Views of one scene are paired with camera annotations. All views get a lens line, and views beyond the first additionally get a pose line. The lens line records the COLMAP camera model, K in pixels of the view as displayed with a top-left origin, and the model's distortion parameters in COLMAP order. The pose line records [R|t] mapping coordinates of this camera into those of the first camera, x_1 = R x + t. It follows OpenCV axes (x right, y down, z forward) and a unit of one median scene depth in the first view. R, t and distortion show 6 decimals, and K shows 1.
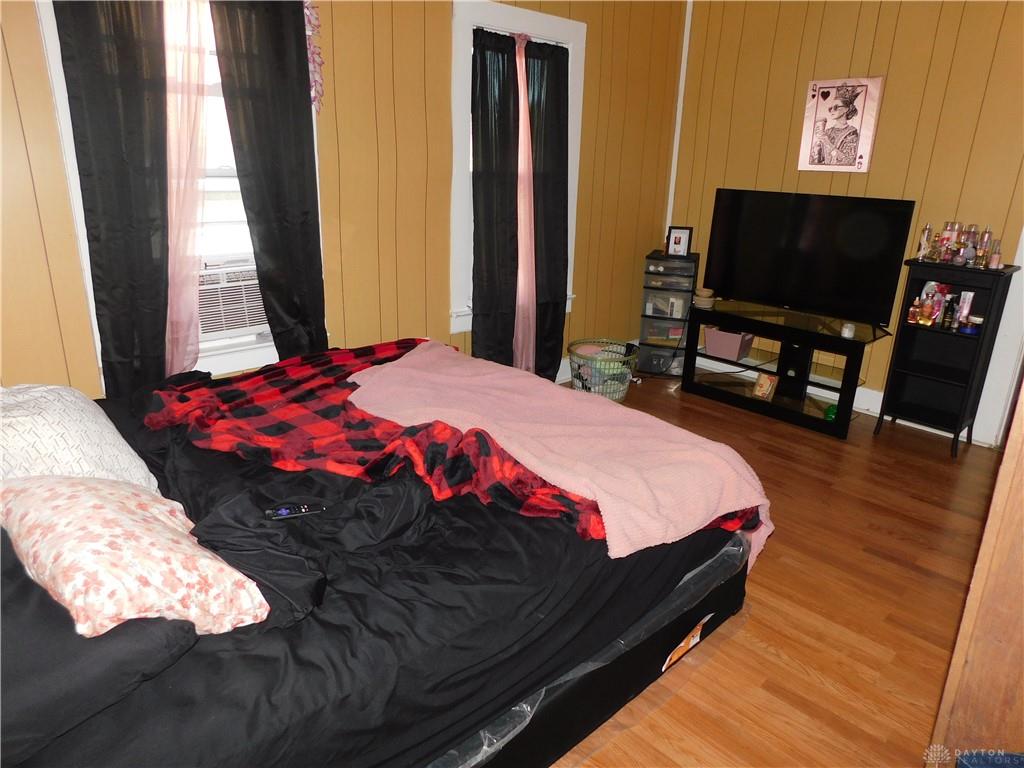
lens RADIAL K [[677.1, 0, 512.0], [0, 677.1, 384.0], [0, 0, 1]] dist [-0.001580, -0.000444]
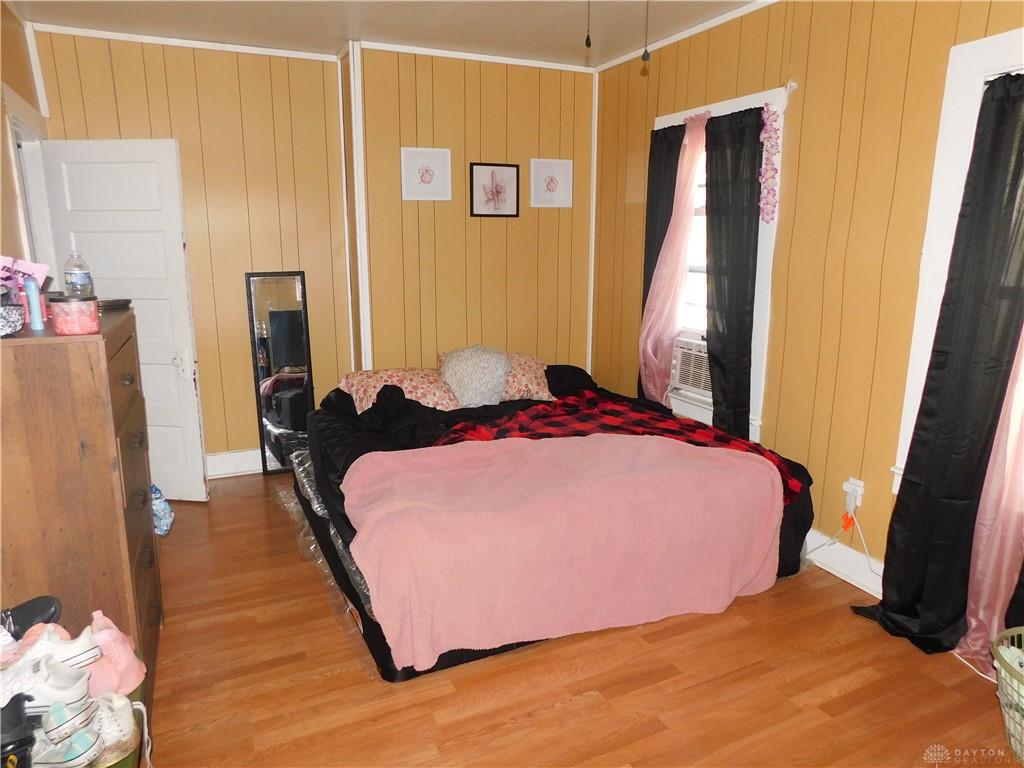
lens RADIAL K [[677.1, 0, 512.0], [0, 677.1, 384.0], [0, 0, 1]] dist [-0.001580, -0.000444]
pose [[-0.305804, 0.170167, -0.936764, 0.972364], [-0.304507, 0.914739, 0.265572, -0.345624], [0.902086, 0.366464, -0.227913, 1.036425]]
